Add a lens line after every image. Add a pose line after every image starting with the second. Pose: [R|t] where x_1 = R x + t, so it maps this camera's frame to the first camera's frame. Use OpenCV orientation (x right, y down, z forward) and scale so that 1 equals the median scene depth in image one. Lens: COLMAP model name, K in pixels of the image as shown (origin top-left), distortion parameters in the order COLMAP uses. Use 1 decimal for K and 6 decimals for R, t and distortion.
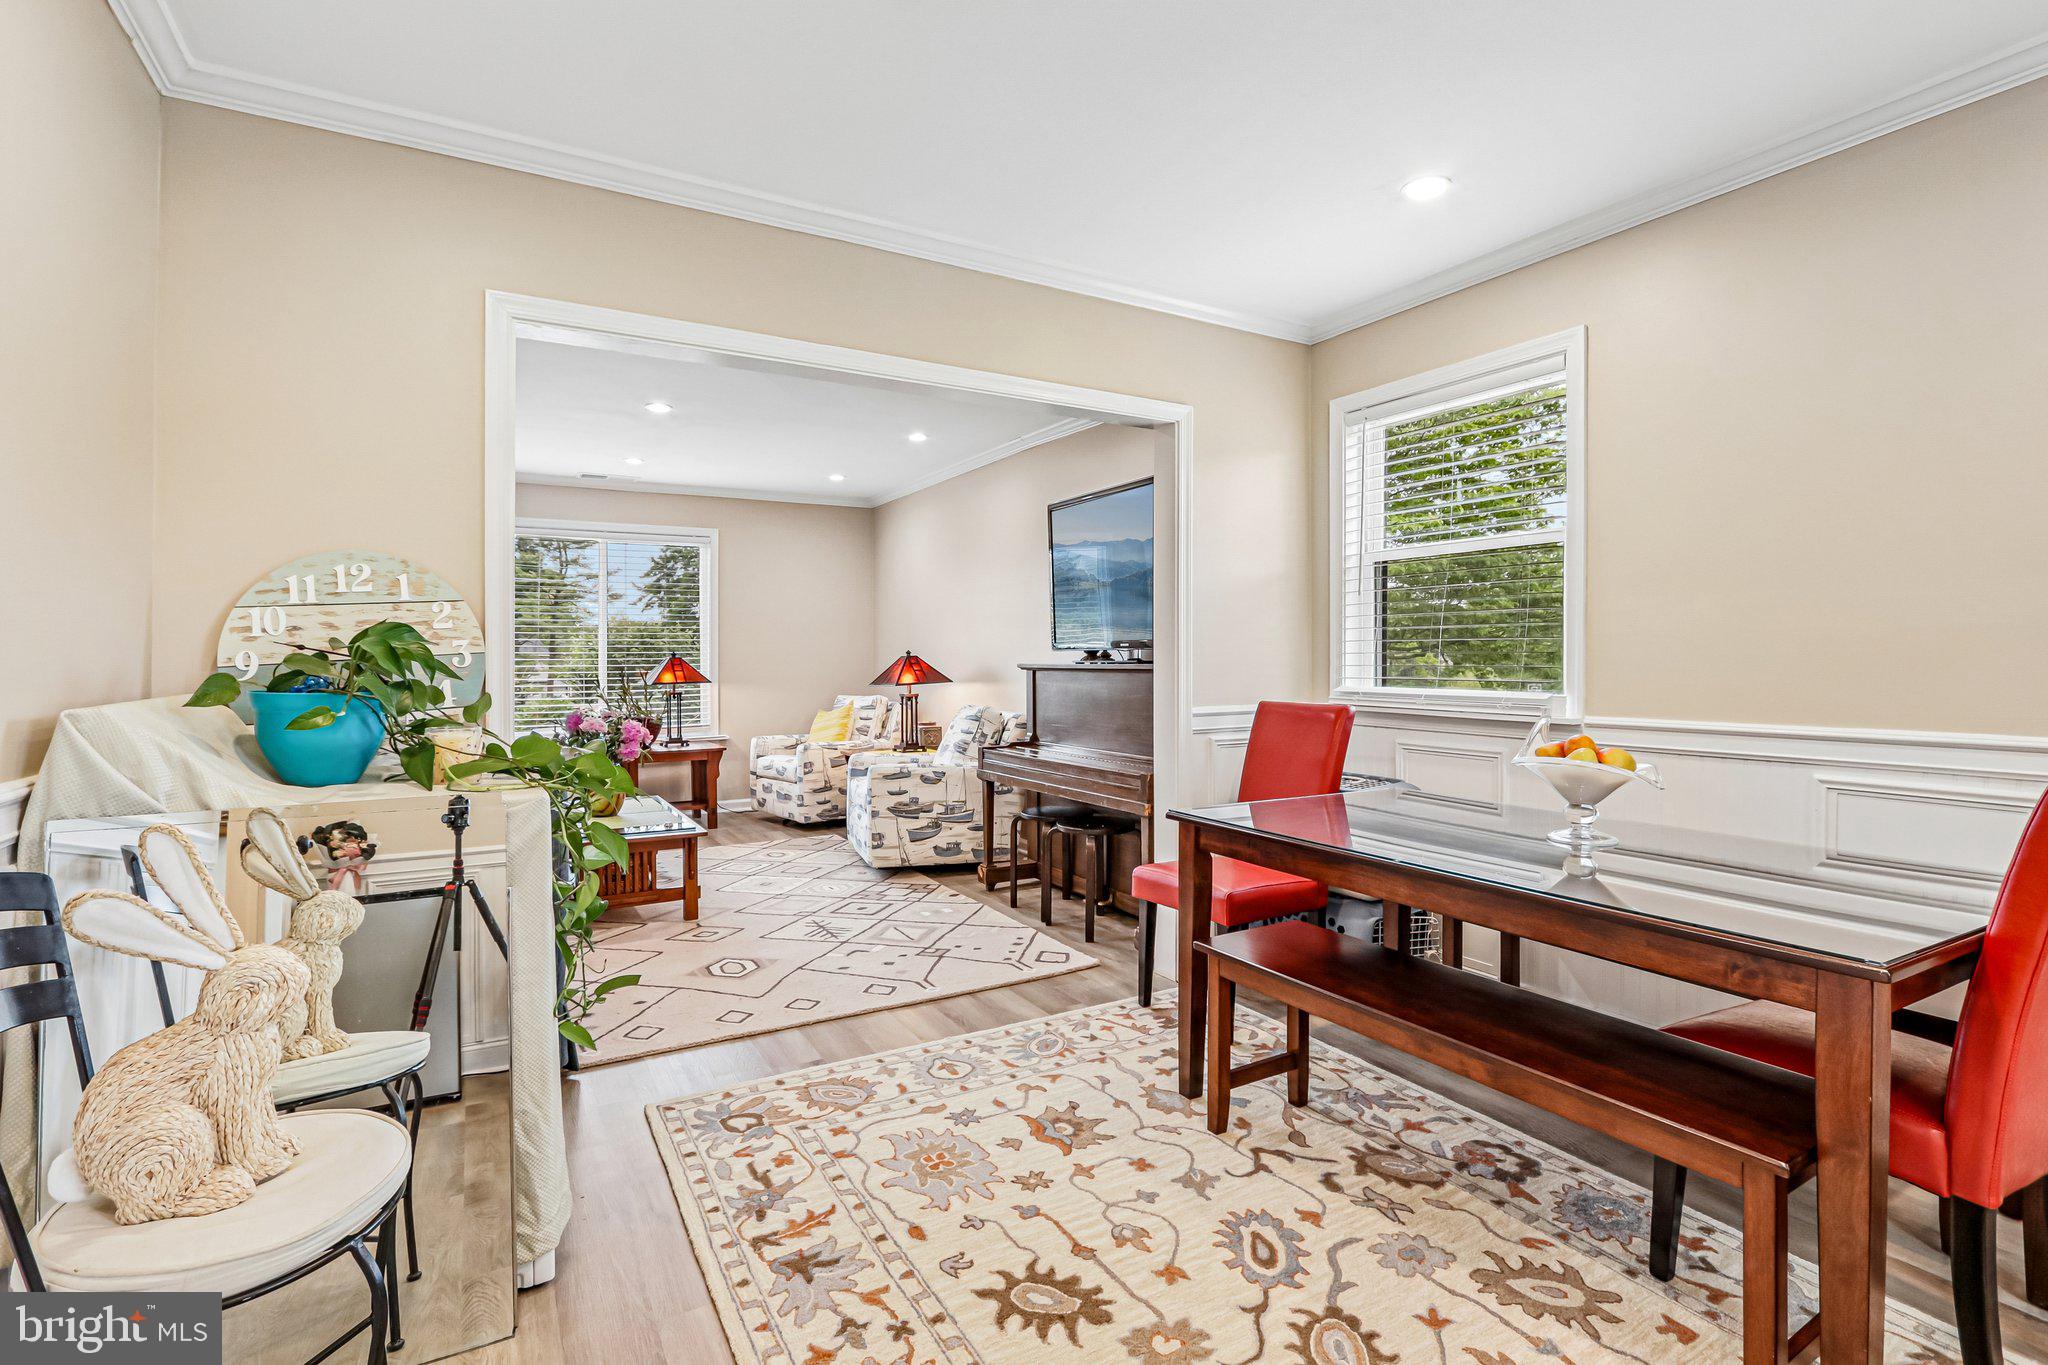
lens RADIAL K [[955.8, 0, 1018.0], [0, 955.8, 662.9], [0, 0, 1]] dist [-0.010057, 0.000546]
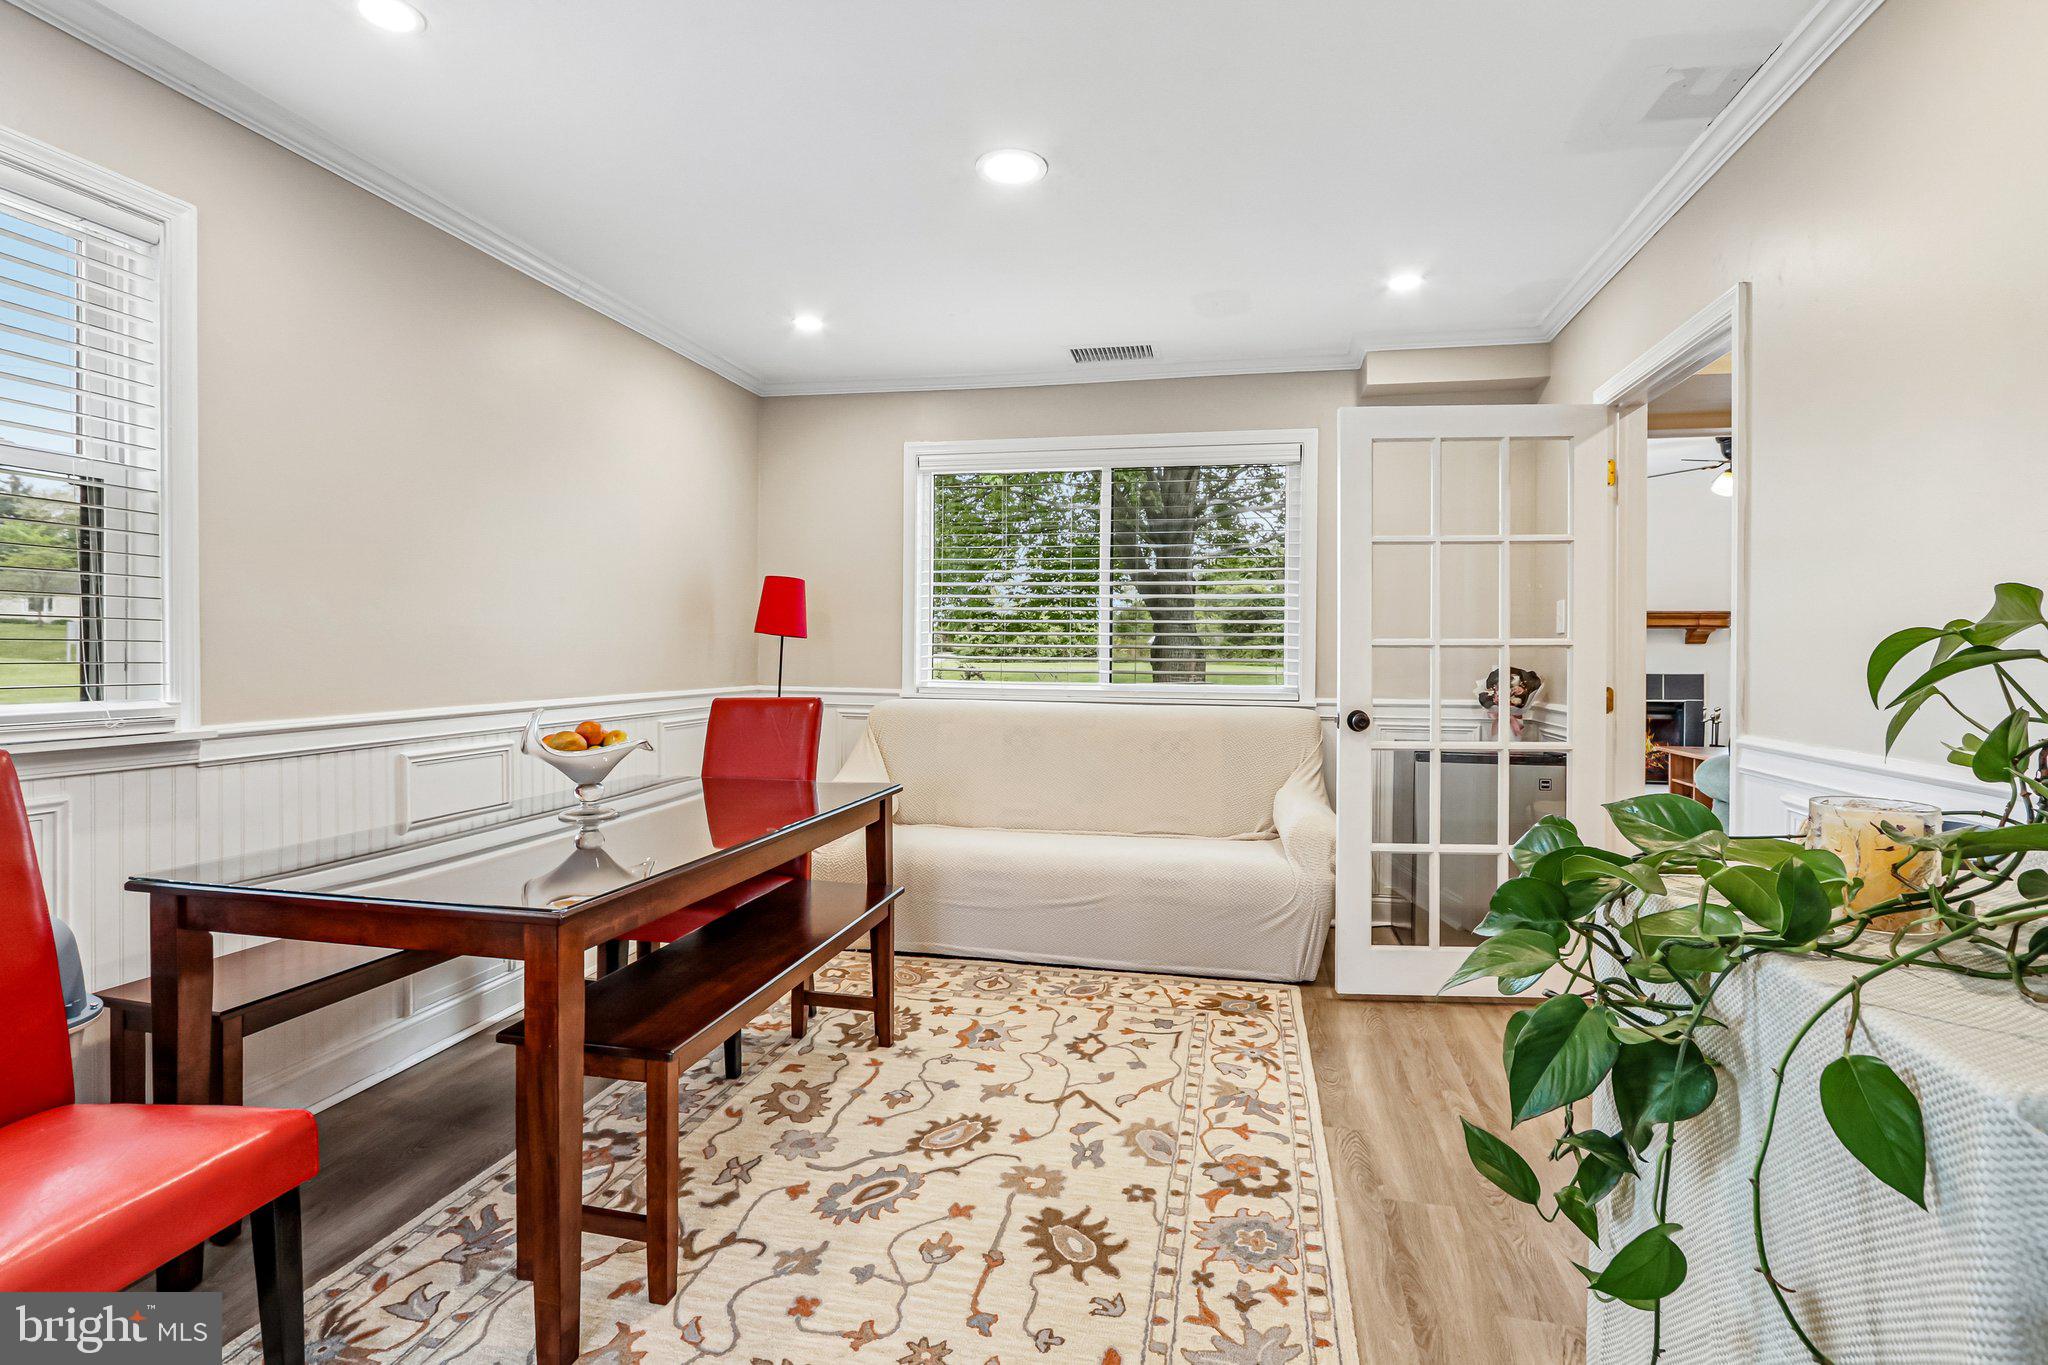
lens RADIAL K [[986.1, 0, 1024.8], [0, 986.1, 646.8], [0, 0, 1]] dist [-0.013925, 0.000548]
pose [[-0.741763, 0.001013, 0.670662, -0.231493], [-0.000635, 0.999997, -0.002212, -0.004331], [-0.670662, -0.002066, -0.741760, 0.630484]]
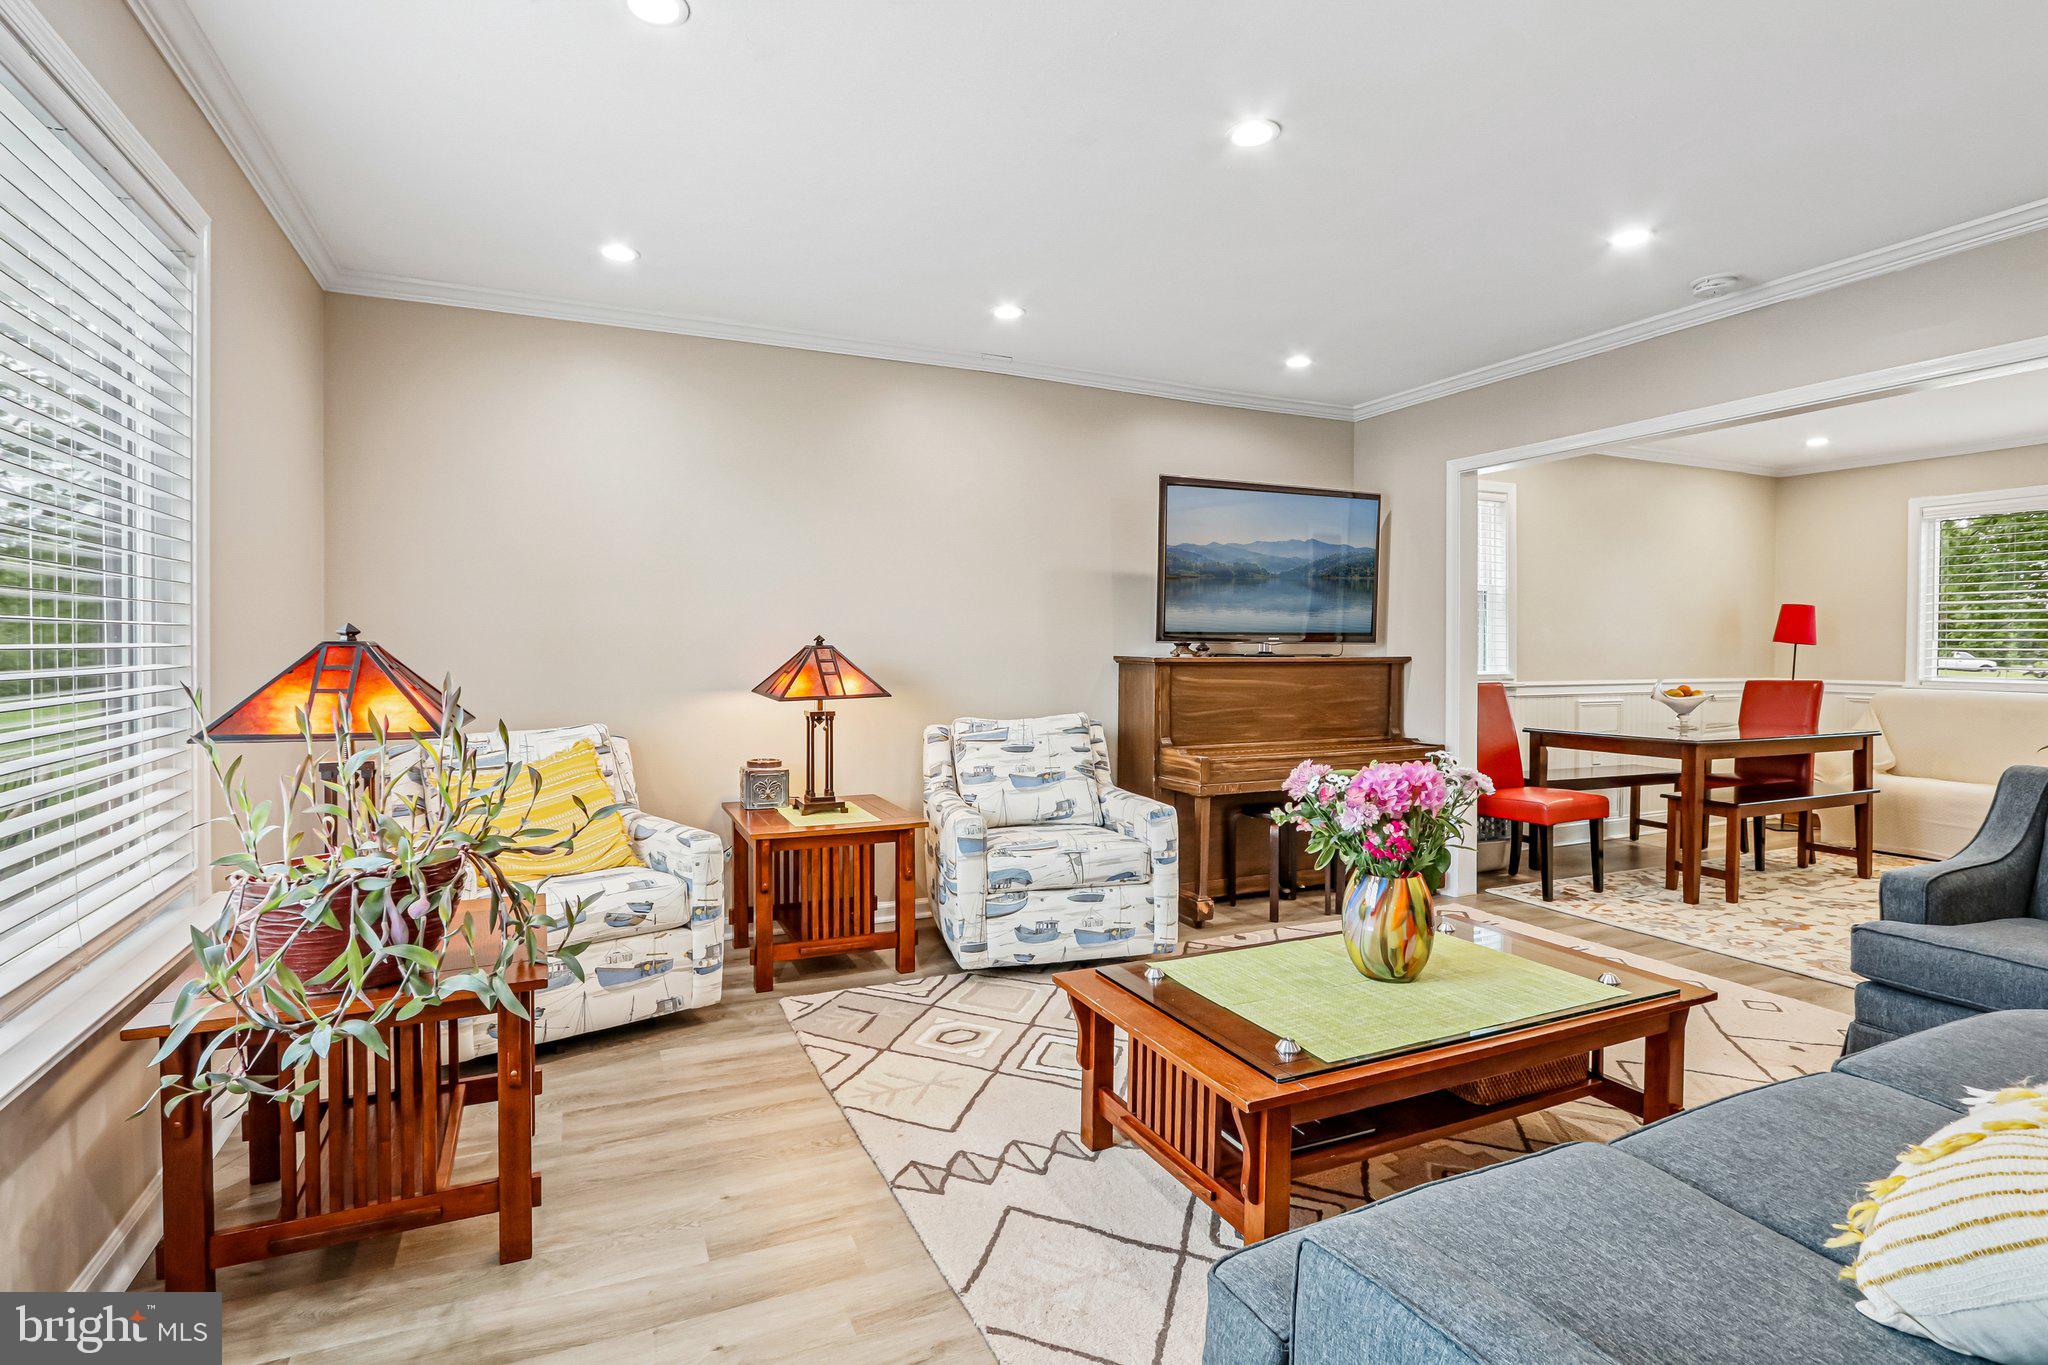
lens RADIAL K [[968.6, 0, 982.5], [0, 968.6, 673.8], [0, 0, 1]] dist [-0.015537, 0.000489]
pose [[0.111230, -0.017326, 0.993644, -0.851390], [0.001656, 0.999850, 0.017249, 0.000150], [-0.993793, -0.000273, 0.111242, 1.044960]]
